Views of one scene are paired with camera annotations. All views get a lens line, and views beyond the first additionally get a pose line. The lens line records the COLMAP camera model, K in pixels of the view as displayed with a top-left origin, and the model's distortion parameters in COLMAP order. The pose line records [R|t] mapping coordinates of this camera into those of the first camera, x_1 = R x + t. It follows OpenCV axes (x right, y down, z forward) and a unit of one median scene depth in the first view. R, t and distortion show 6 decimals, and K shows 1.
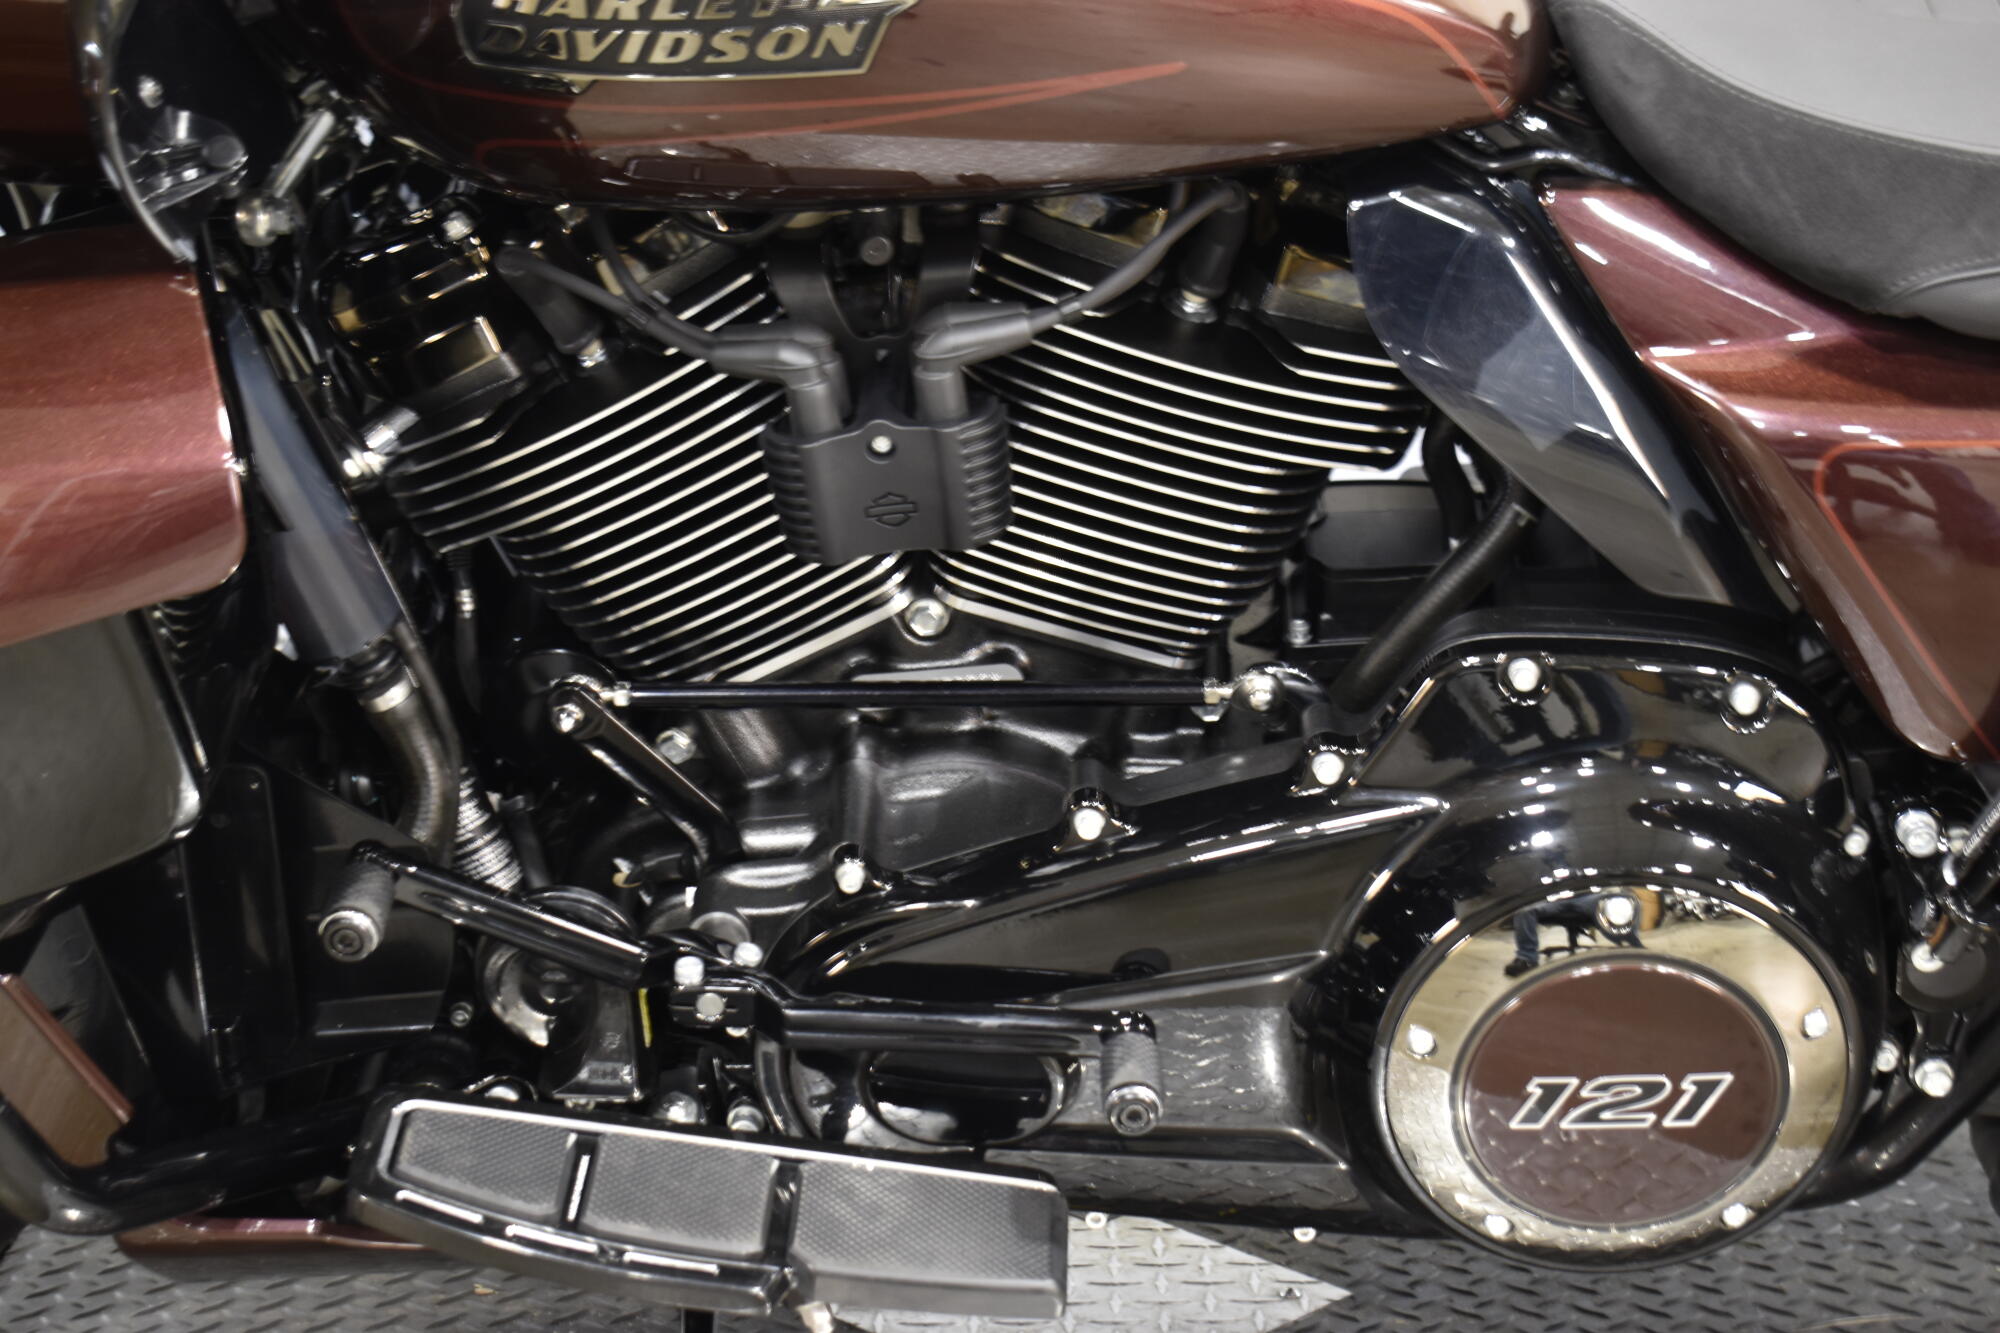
lens RADIAL K [[3714.6, 0, 1000.0], [0, 3714.6, 666.5], [0, 0, 1]] dist [-0.004517, -0.000596]
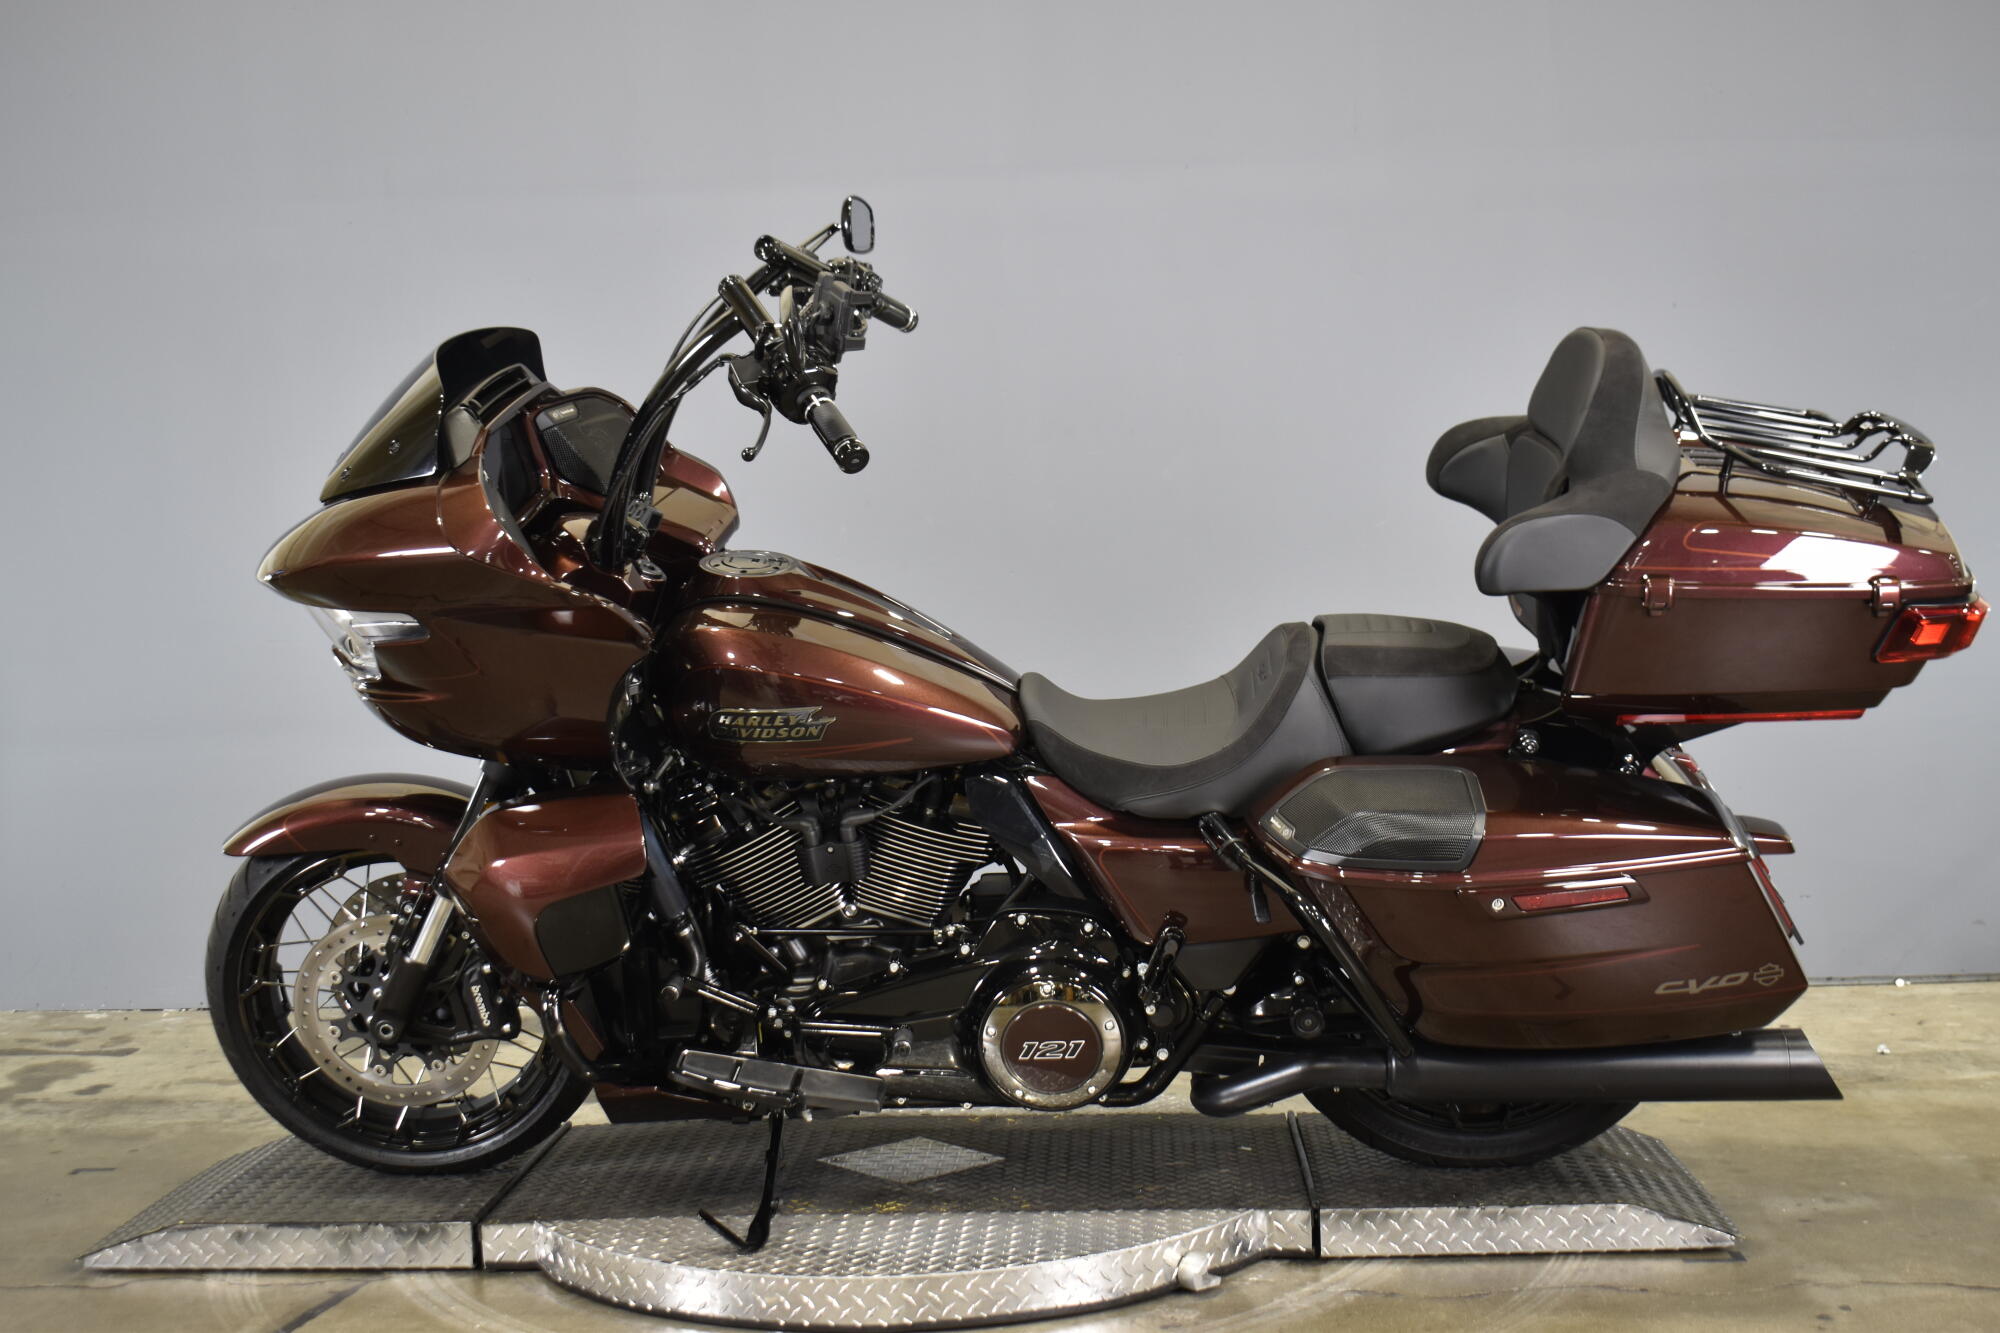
lens RADIAL K [[2556.8, 0, 1000.0], [0, 2556.8, 666.5], [0, 0, 1]] dist [-0.049801, -0.008698]
pose [[0.999097, -0.000735, -0.042470, 0.214339], [-0.007847, 0.979448, -0.201544, 0.237053], [0.041745, 0.201695, 0.978558, -1.267436]]
